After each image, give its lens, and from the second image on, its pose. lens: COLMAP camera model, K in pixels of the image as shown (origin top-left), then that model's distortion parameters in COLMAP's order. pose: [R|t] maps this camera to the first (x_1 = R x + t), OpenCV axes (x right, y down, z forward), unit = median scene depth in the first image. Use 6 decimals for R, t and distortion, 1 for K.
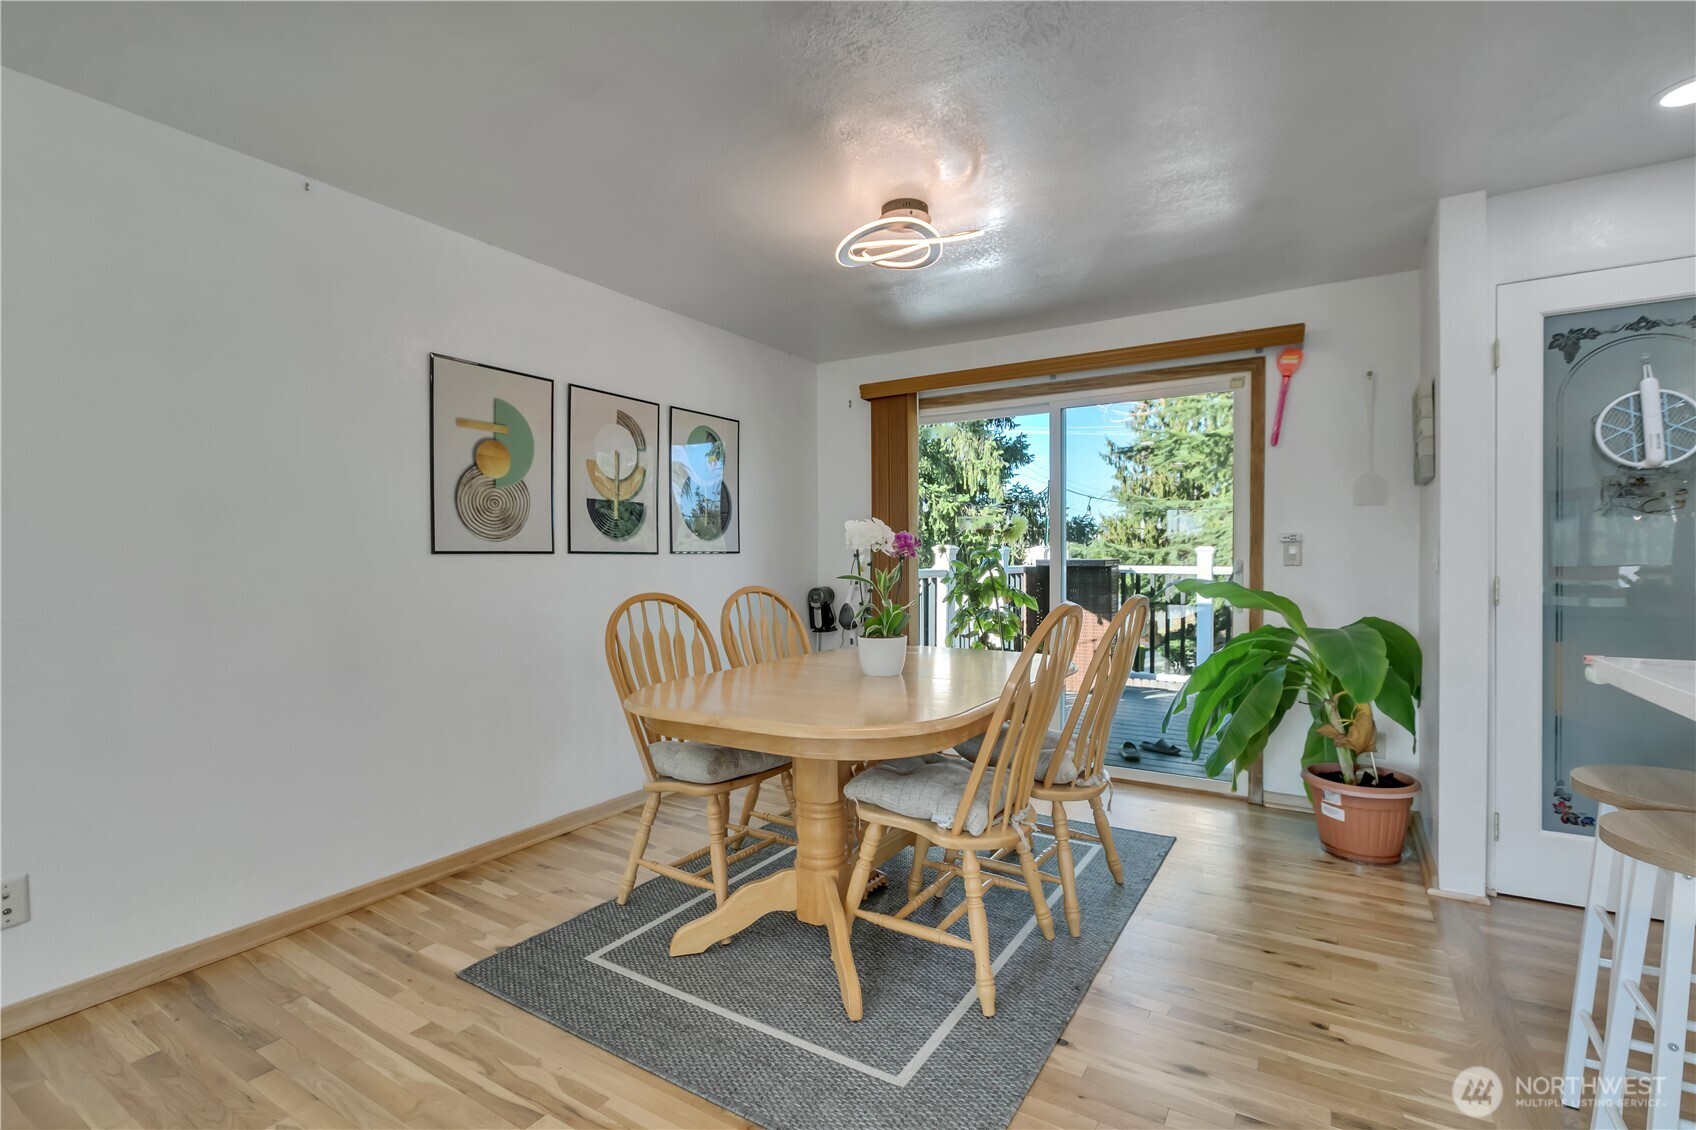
lens RADIAL K [[773.2, 0, 854.6], [0, 773.2, 562.4], [0, 0, 1]] dist [-0.004178, 0.000524]
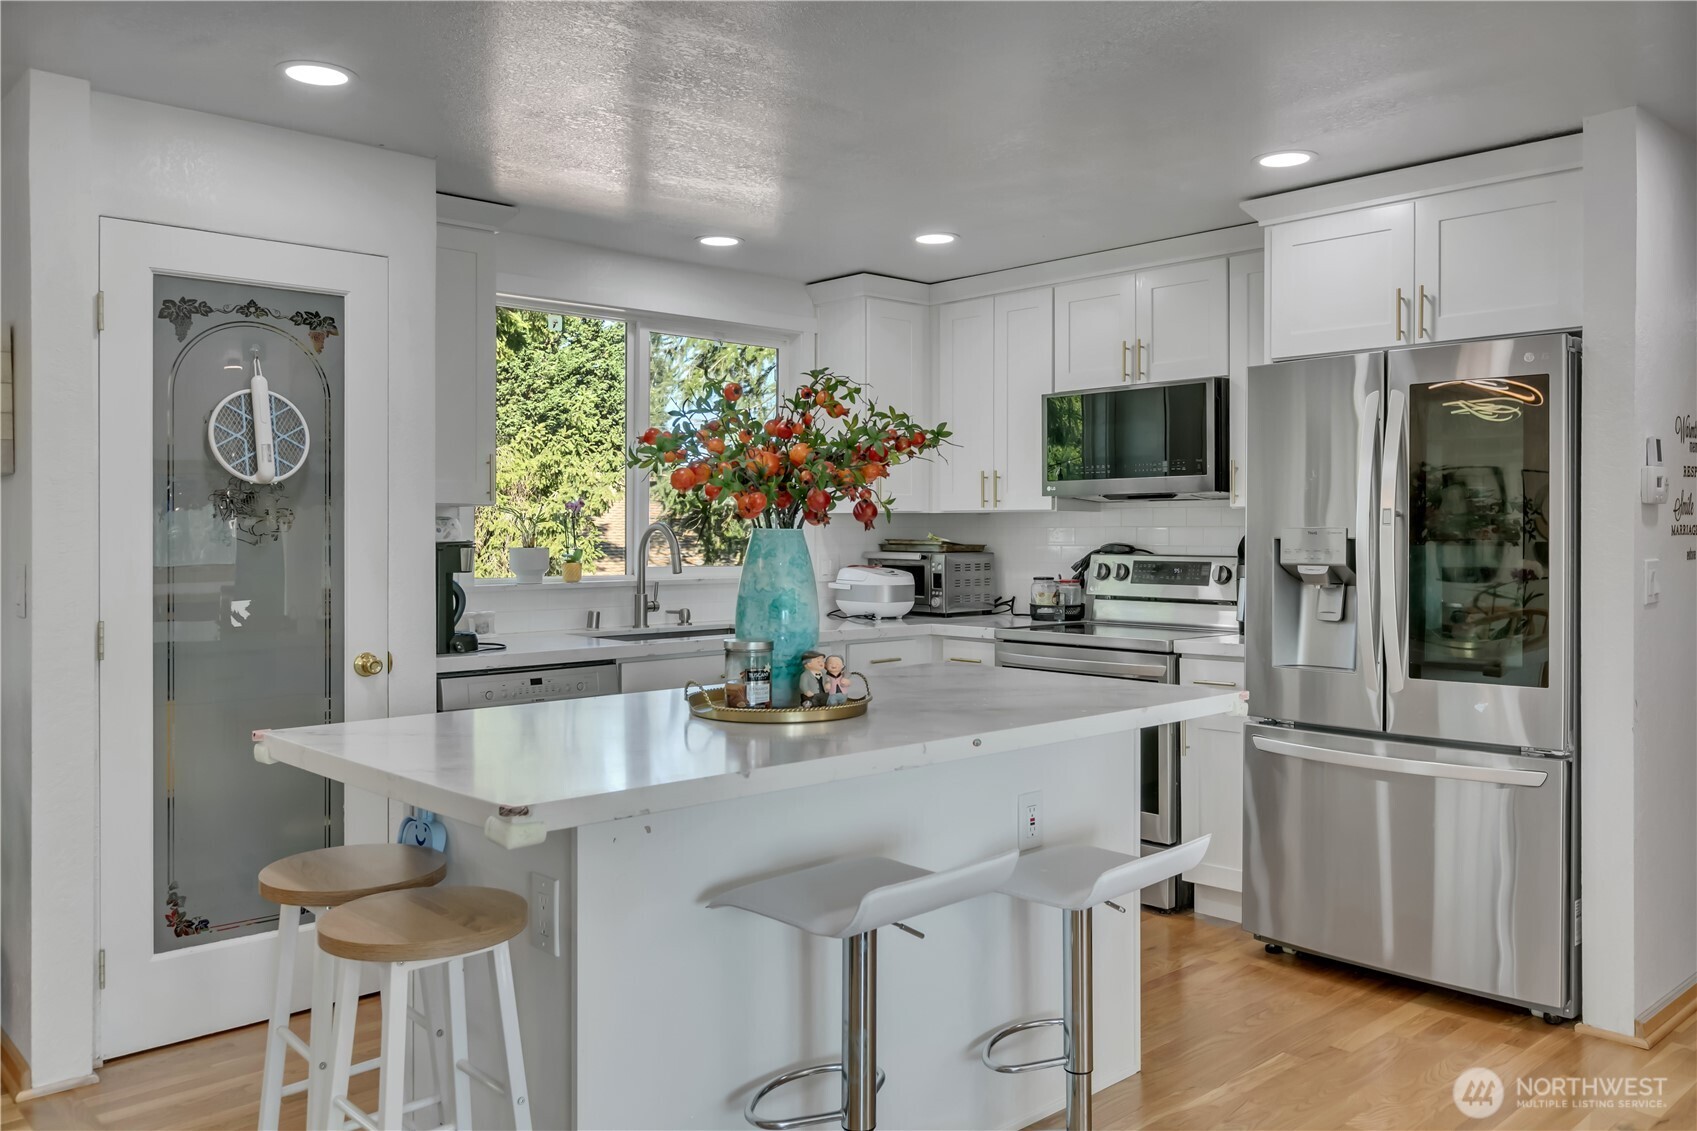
lens RADIAL K [[1321.3, 0, 865.5], [0, 1321.3, 532.3], [0, 0, 1]] dist [-0.008075, 0.000856]
pose [[0.258651, 0.001343, 0.965970, -0.149092], [0.005505, 0.999981, -0.002864, -0.049765], [-0.965955, 0.006058, 0.258638, -0.005893]]
